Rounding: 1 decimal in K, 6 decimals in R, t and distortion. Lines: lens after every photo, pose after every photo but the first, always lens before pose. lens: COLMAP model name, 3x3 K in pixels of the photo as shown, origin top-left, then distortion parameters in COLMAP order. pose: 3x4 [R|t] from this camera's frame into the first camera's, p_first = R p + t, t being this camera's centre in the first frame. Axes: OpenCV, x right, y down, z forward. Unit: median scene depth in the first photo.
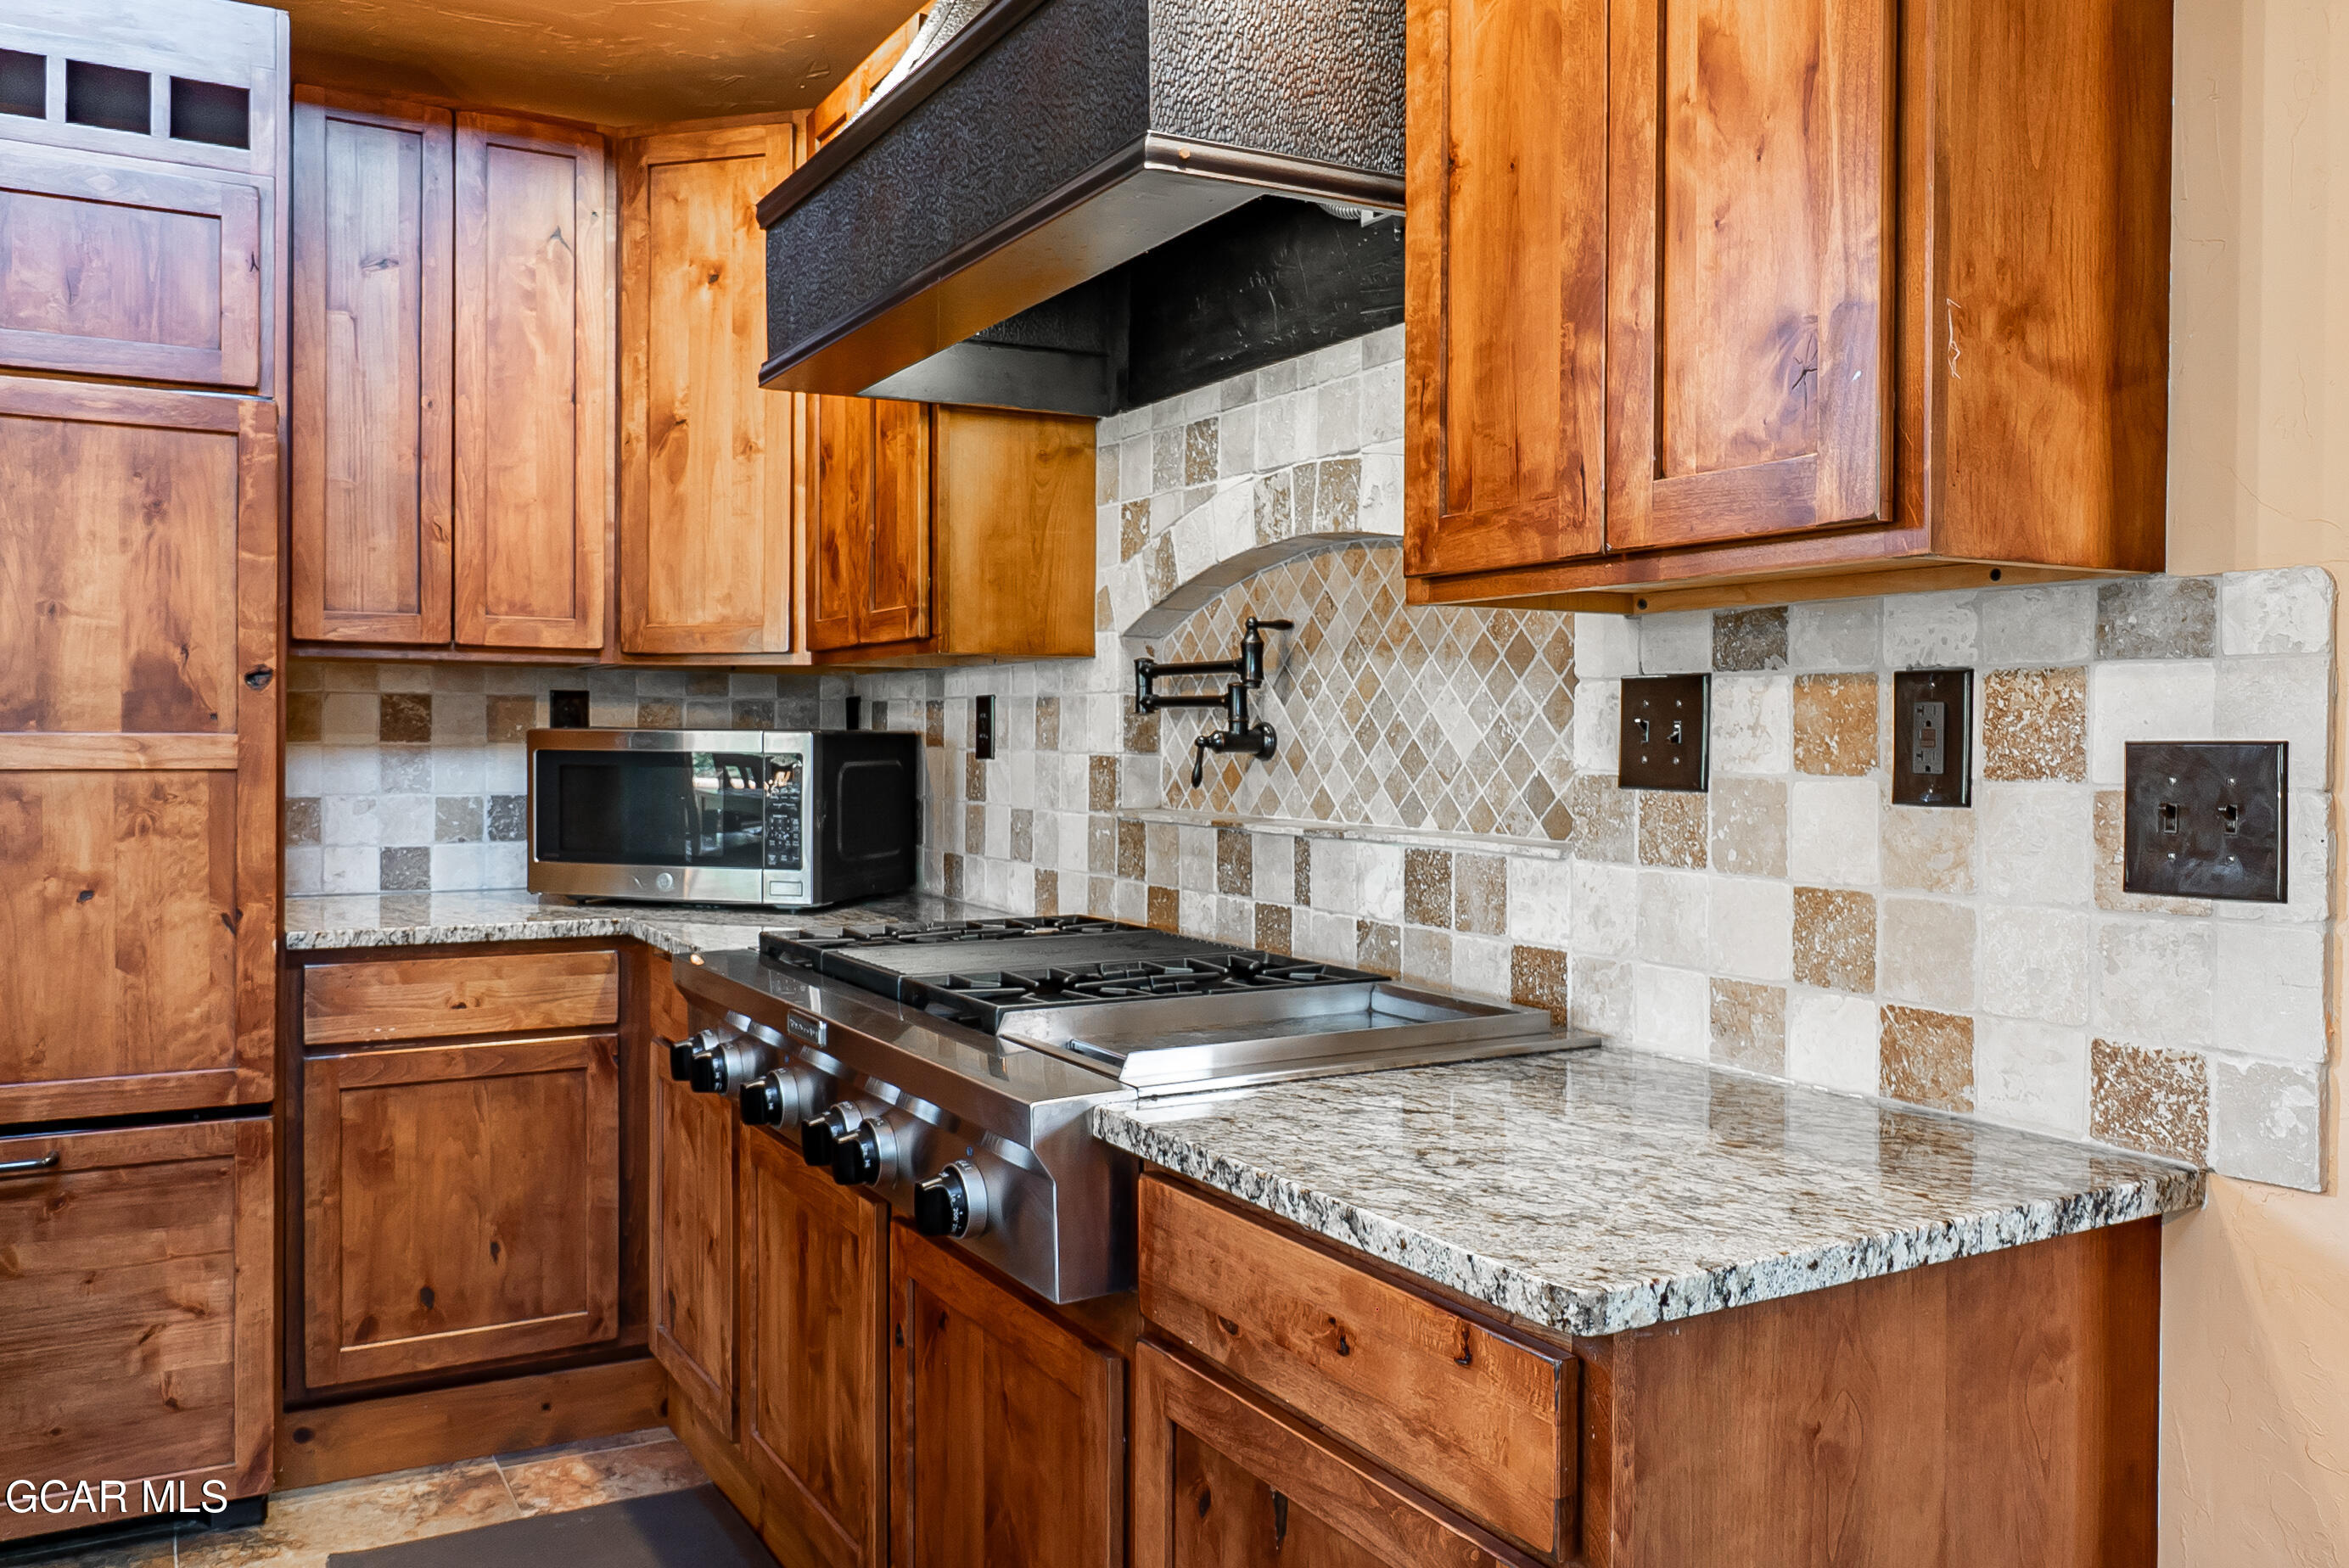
lens RADIAL K [[1804.8, 0, 1167.5], [0, 1804.8, 778.7], [0, 0, 1]] dist [-0.004540, -0.001584]
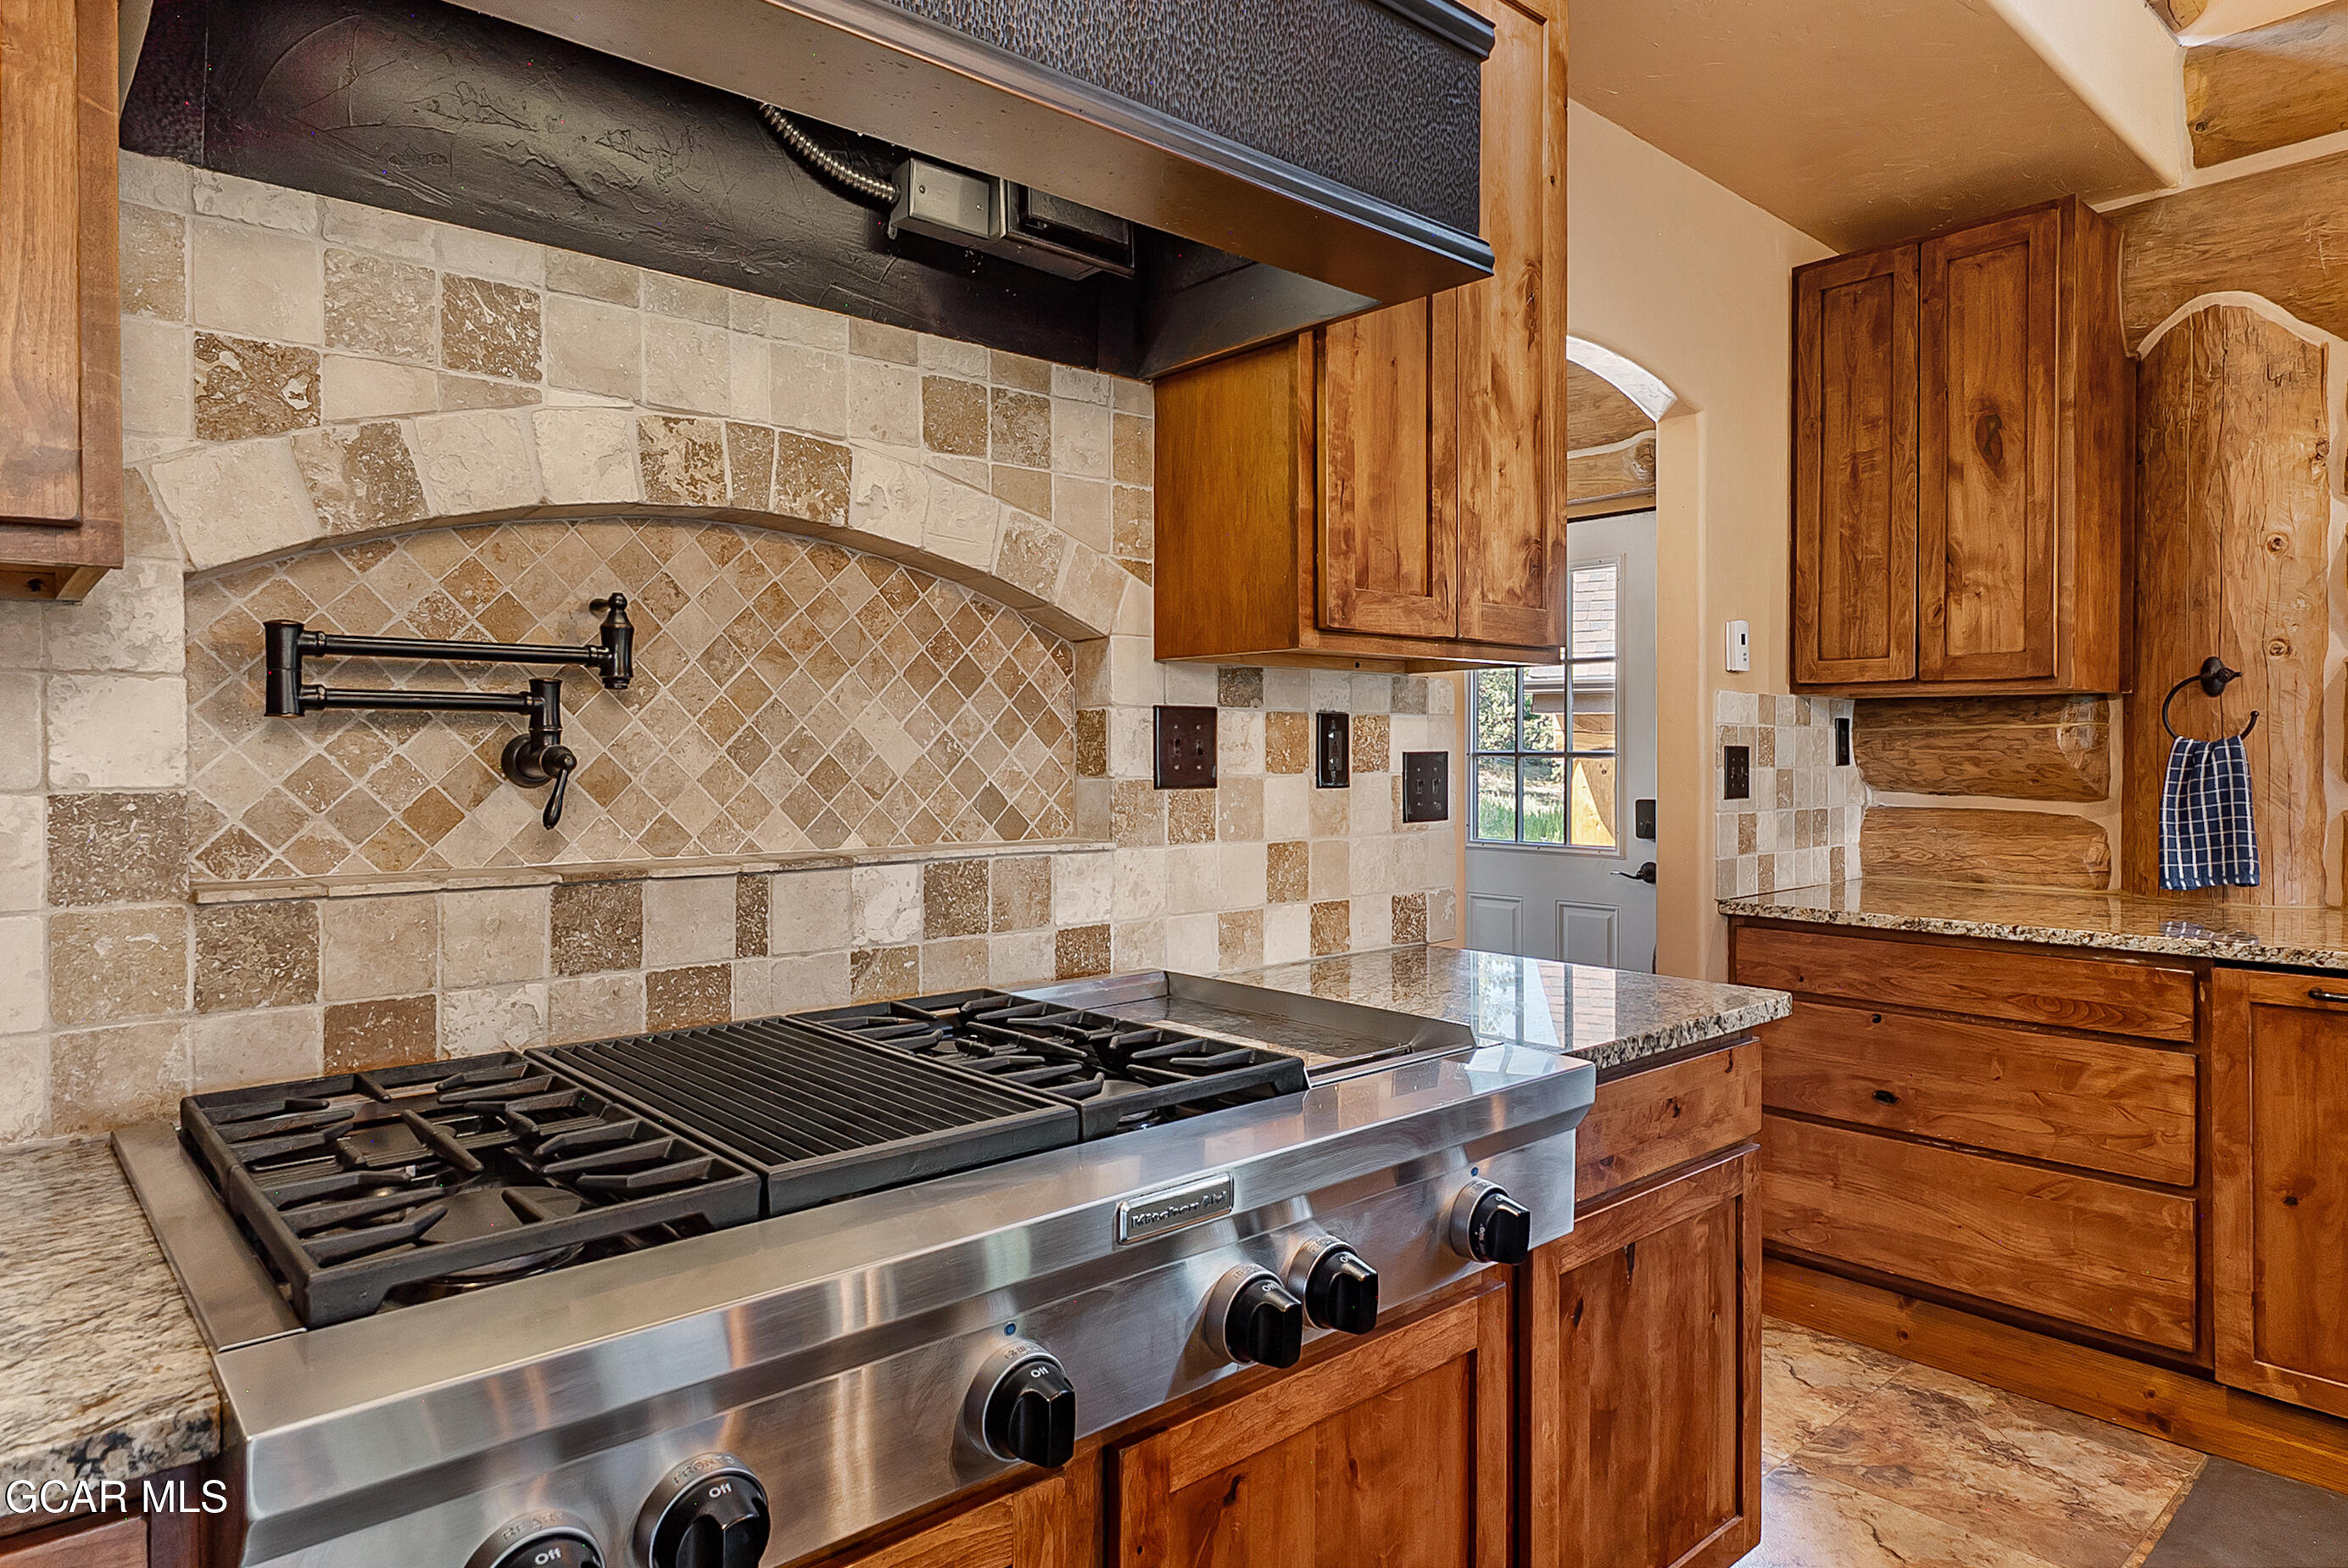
lens RADIAL K [[1345.7, 0, 1164.0], [0, 1345.7, 773.2], [0, 0, 1]] dist [0.001848, -0.001205]
pose [[-0.193356, -0.017608, 0.980971, -0.749004], [0.026527, 0.999380, 0.023167, -0.030600], [-0.980770, 0.030501, -0.192769, 1.227649]]
